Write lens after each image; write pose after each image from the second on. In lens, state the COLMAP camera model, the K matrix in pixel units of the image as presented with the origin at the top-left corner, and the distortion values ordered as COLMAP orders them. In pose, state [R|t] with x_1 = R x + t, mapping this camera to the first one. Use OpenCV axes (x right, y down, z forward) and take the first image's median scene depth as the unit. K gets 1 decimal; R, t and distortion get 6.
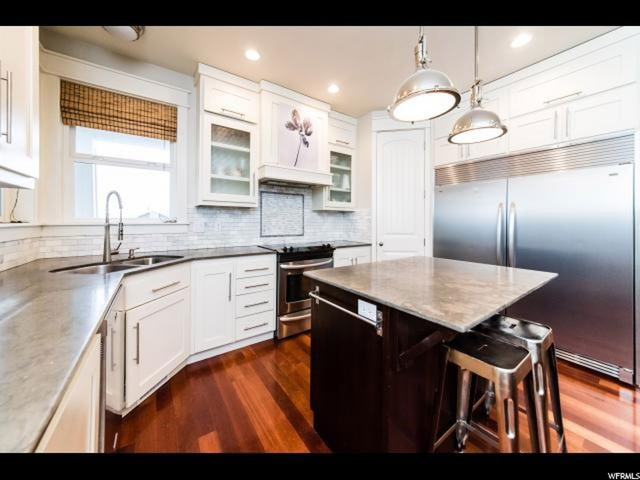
lens RADIAL K [[236.8, 0, 317.9], [0, 236.8, 220.3], [0, 0, 1]] dist [-0.008731, 0.001460]
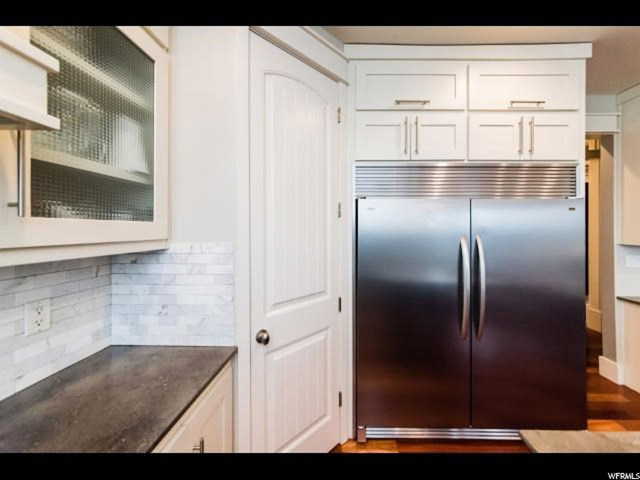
lens RADIAL K [[214.5, 0, 339.9], [0, 214.5, 227.8], [0, 0, 1]] dist [-0.005938, 0.000568]
pose [[0.569842, 0.002466, 0.821751, 0.077382], [0.012982, 0.999844, -0.012003, -0.085562], [-0.821652, 0.017508, 0.569721, 0.915555]]
